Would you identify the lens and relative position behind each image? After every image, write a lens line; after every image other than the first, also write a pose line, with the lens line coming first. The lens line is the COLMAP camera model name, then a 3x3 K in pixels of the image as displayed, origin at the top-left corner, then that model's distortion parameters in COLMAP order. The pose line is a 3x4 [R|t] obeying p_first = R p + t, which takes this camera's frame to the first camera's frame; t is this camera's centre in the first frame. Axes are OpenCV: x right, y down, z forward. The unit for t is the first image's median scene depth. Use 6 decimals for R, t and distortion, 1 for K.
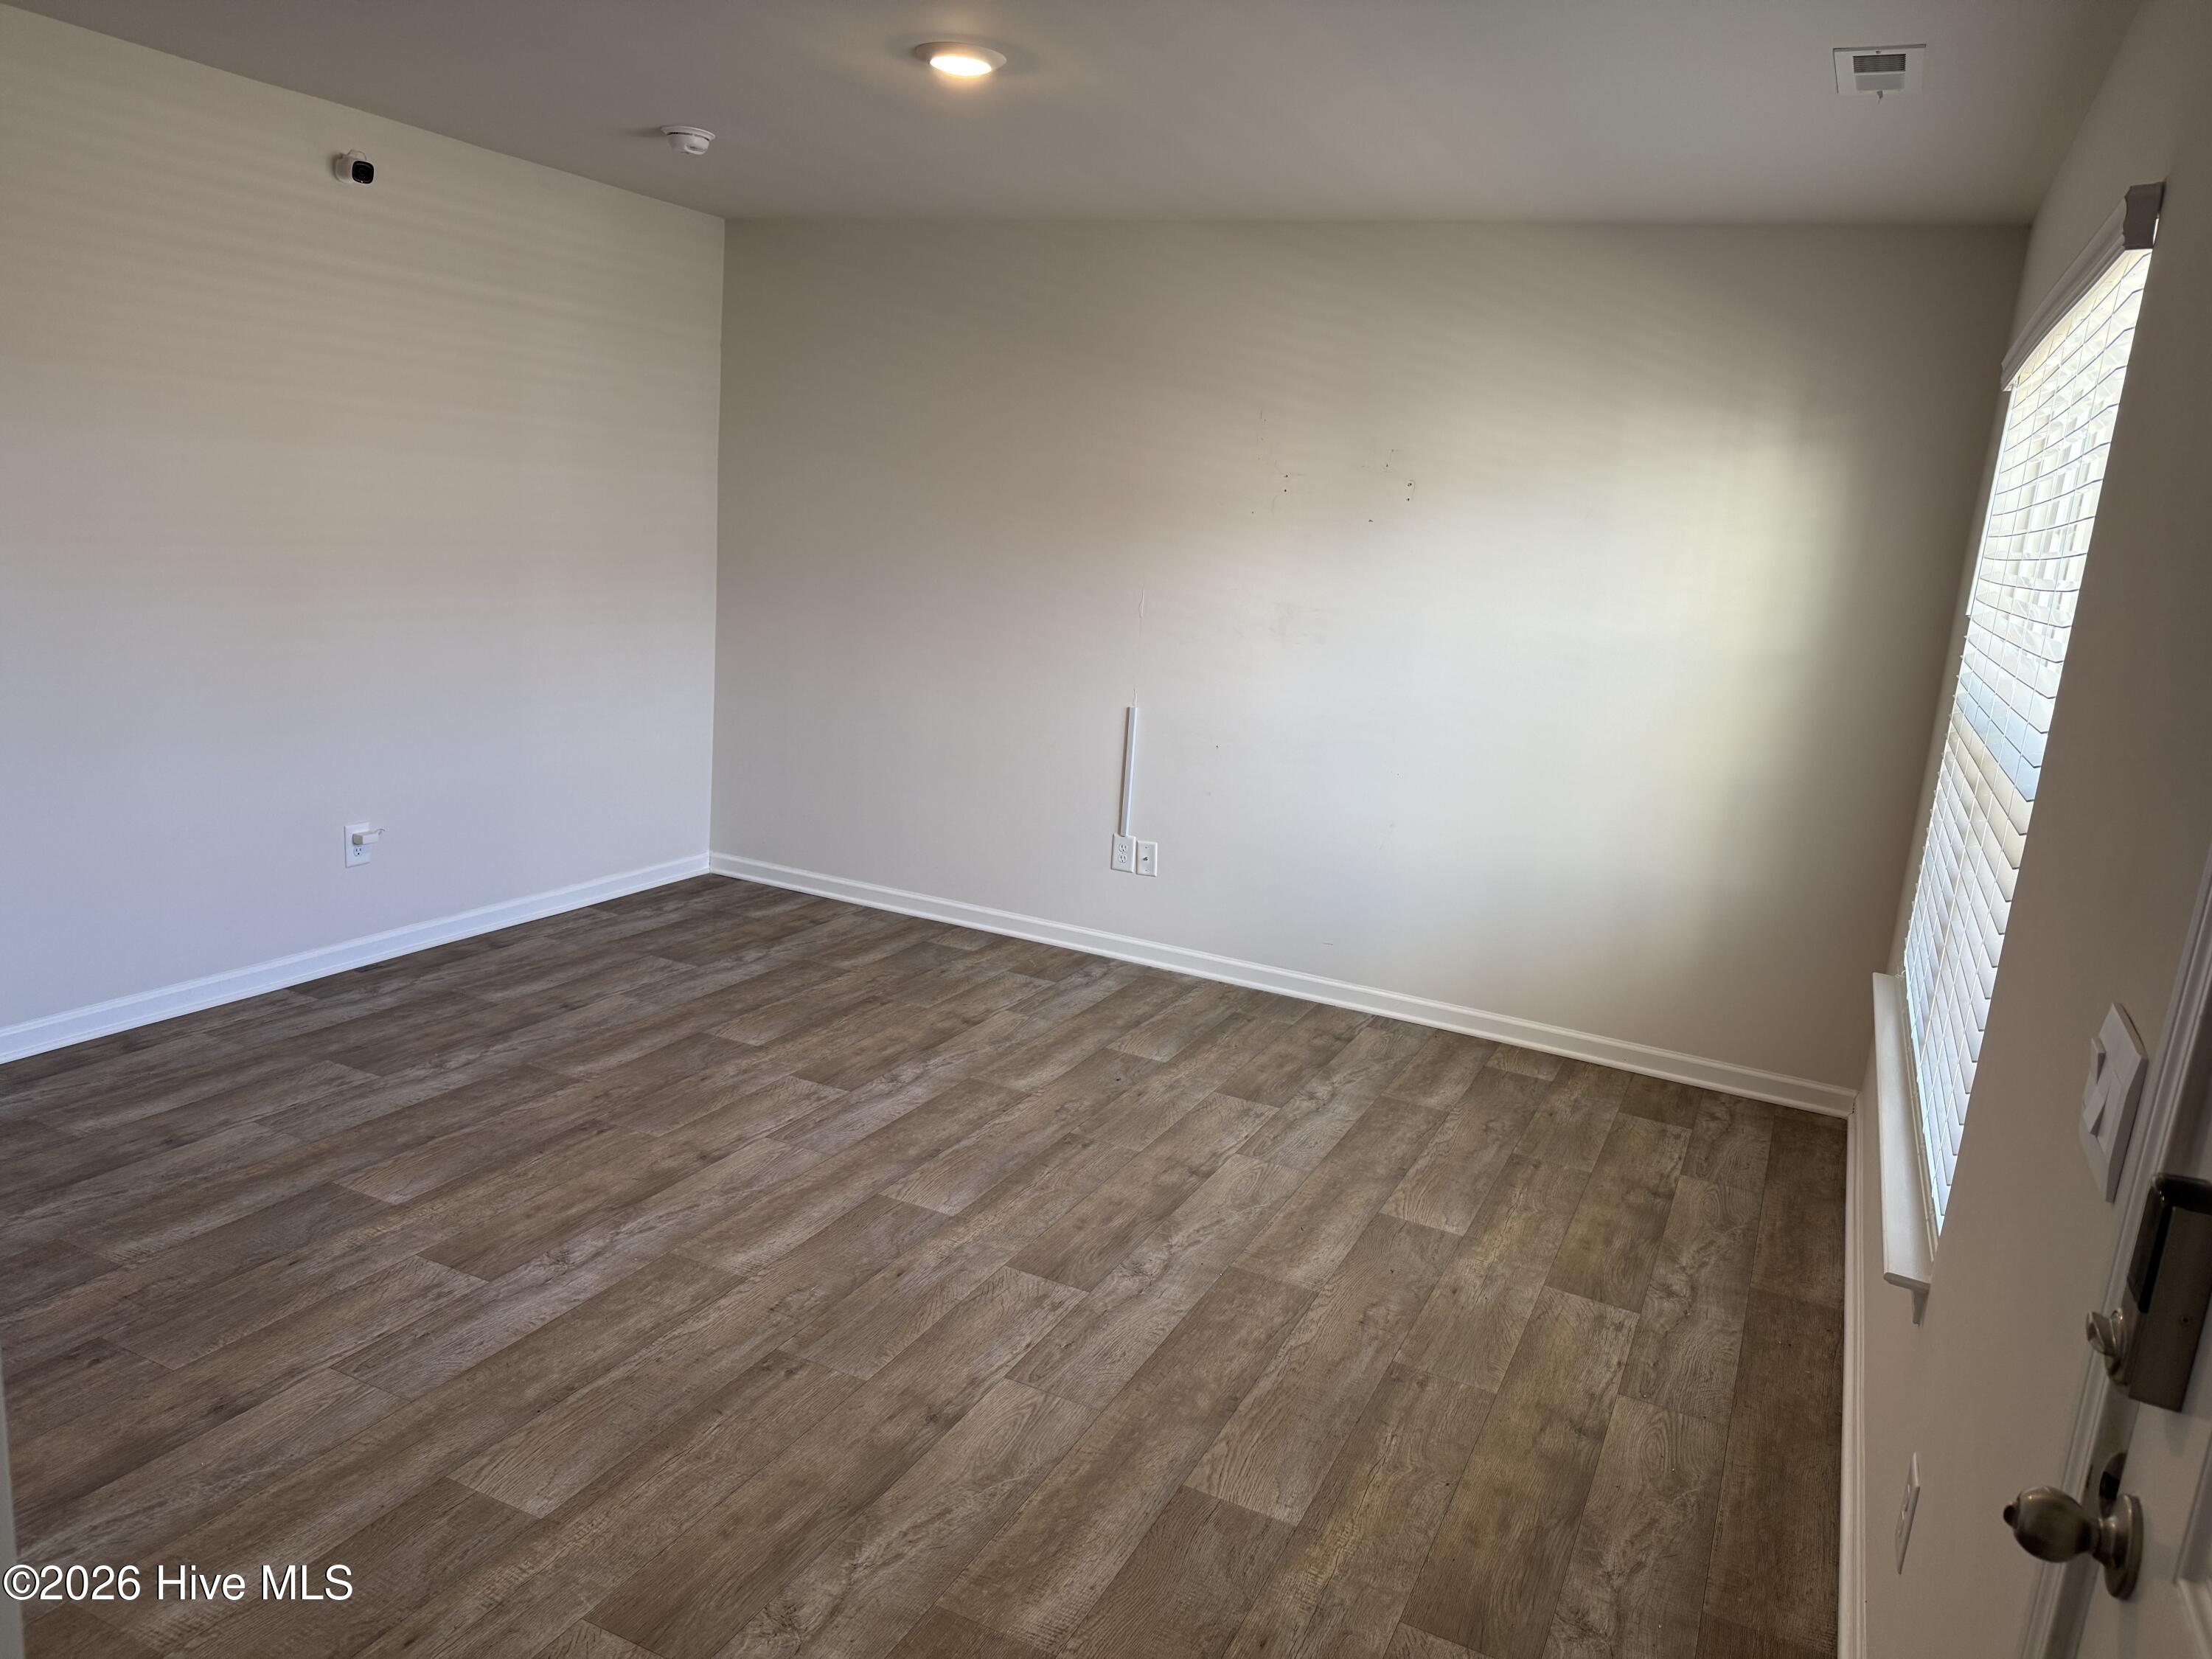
lens RADIAL K [[1557.8, 0, 1120.1], [0, 1557.8, 868.5], [0, 0, 1]] dist [0.054984, -0.058268]
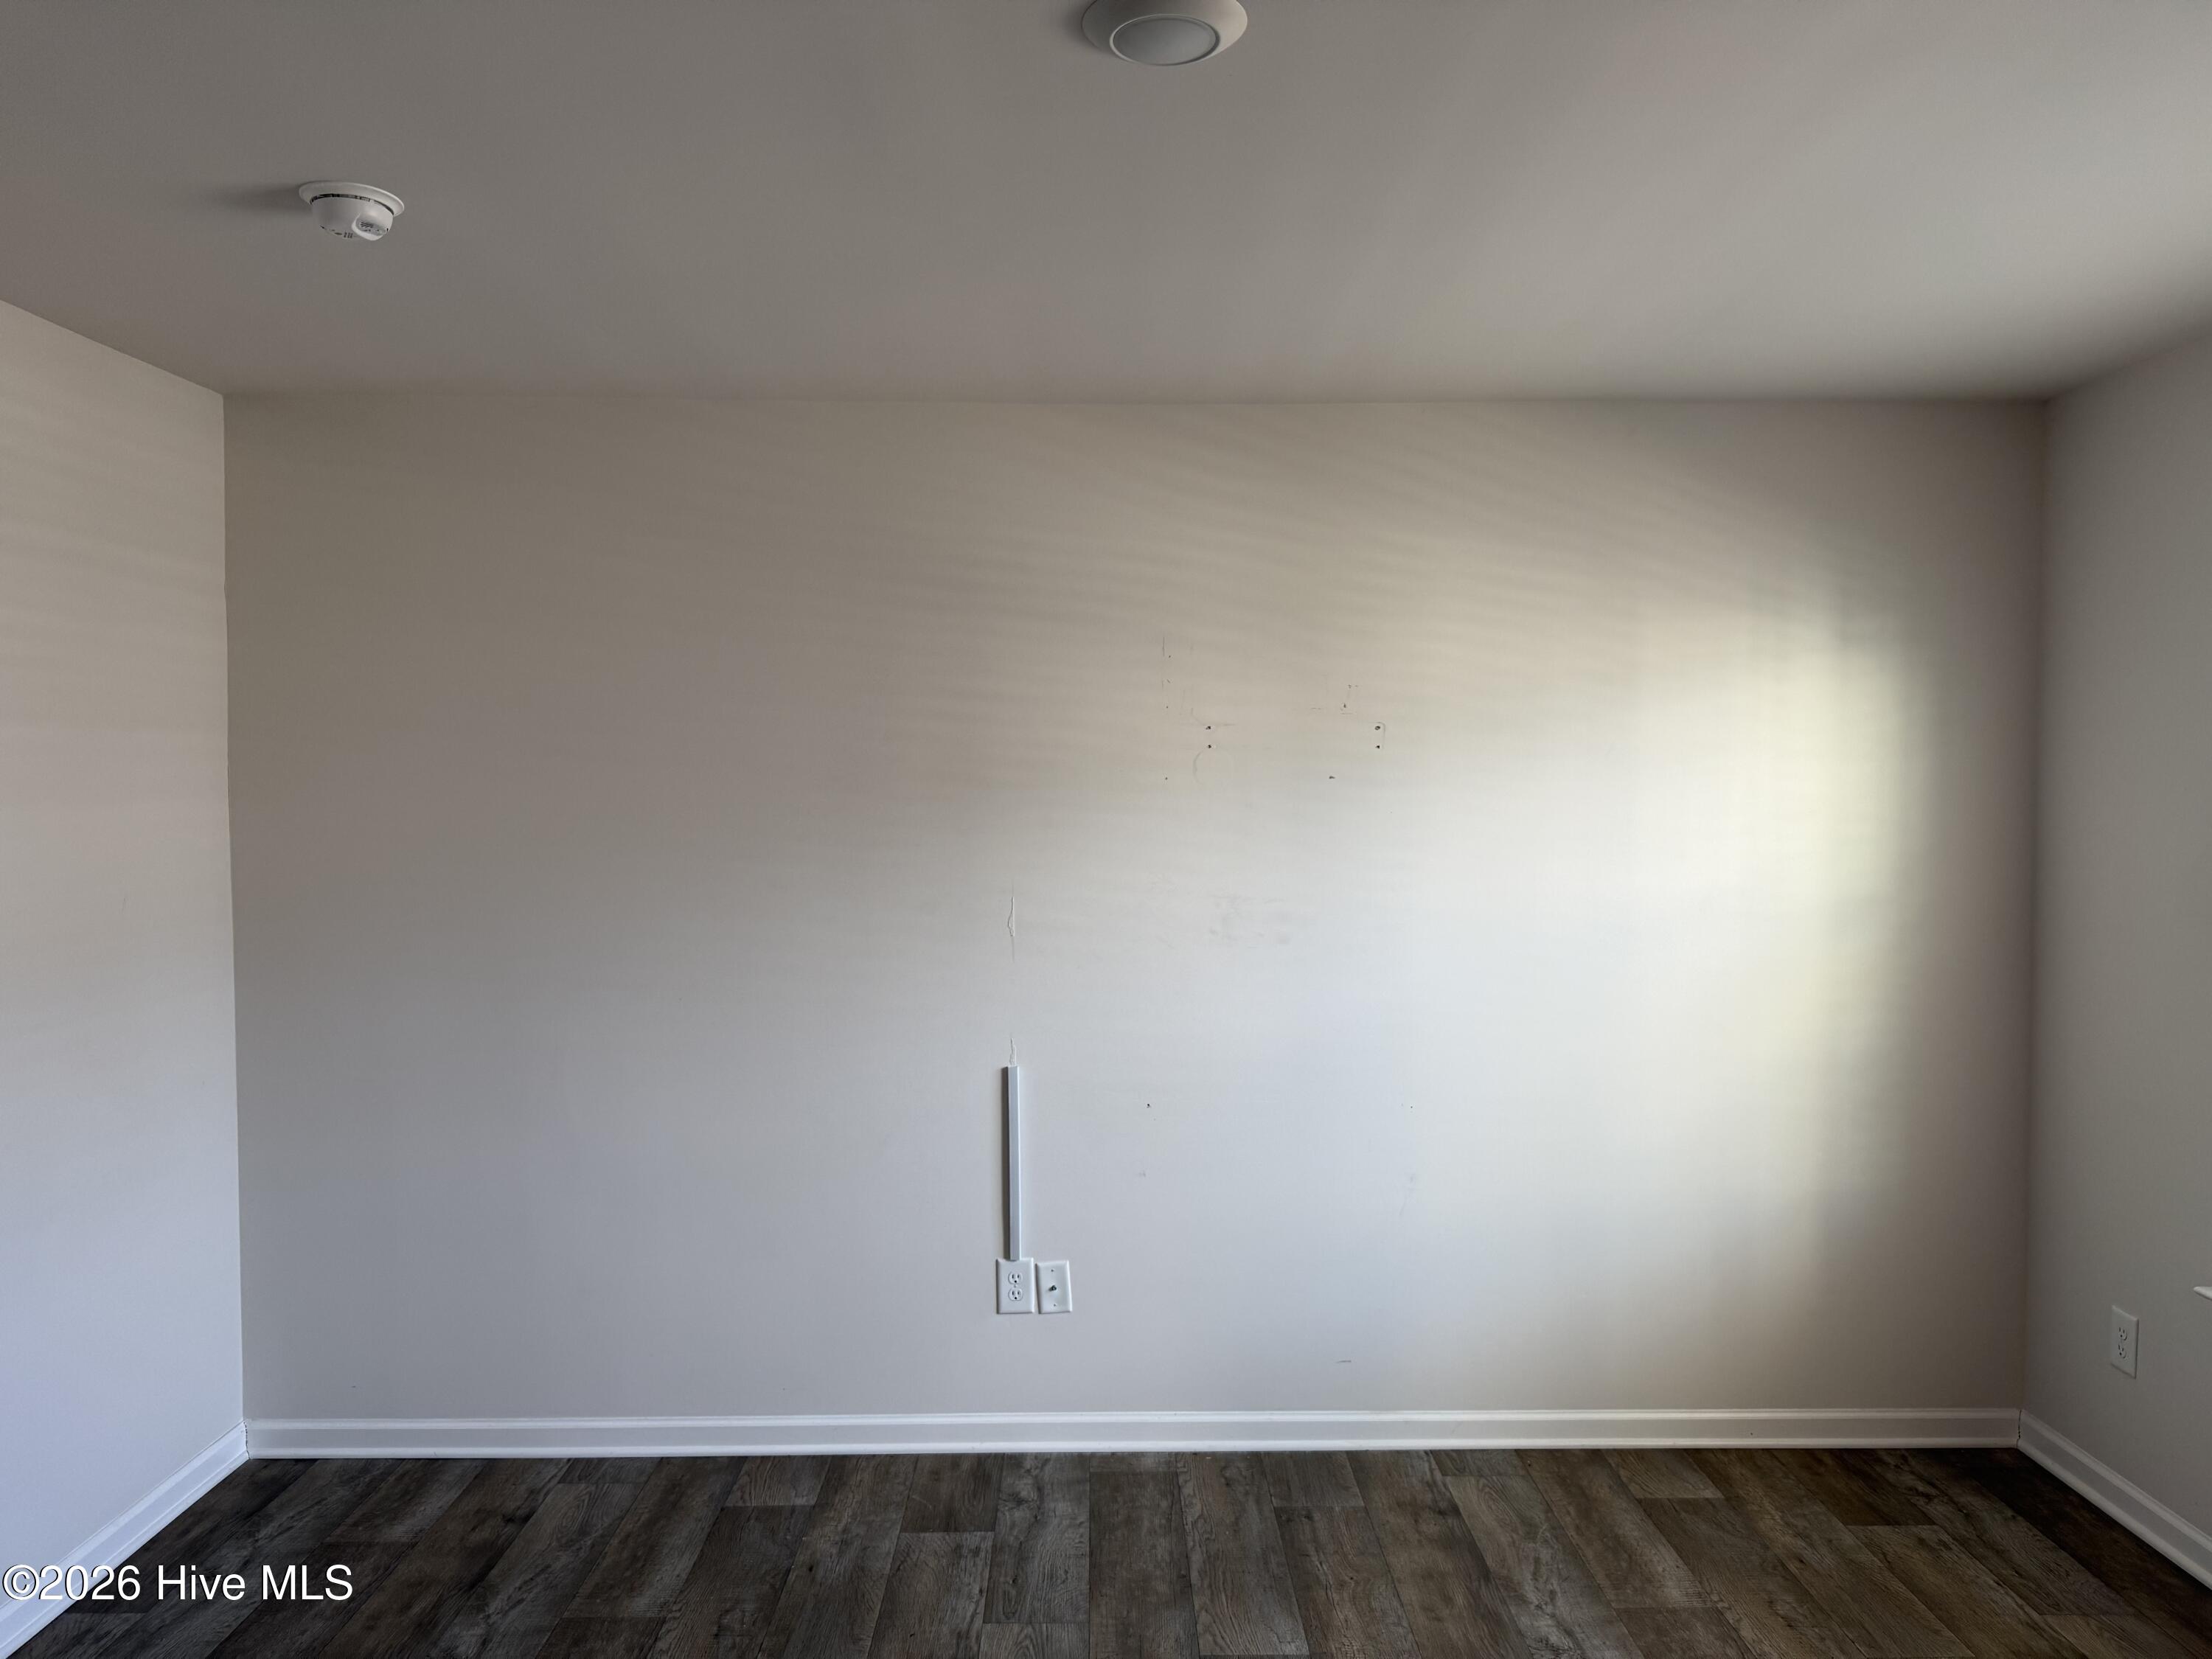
lens RADIAL K [[1557.8, 0, 1103.2], [0, 1557.8, 835.4], [0, 0, 1]] dist [0.054984, -0.058268]
pose [[0.888973, -0.095500, 0.447891, -0.233027], [0.170651, 0.976656, -0.130464, -0.099009], [-0.424976, 0.192412, 0.884519, 0.332462]]
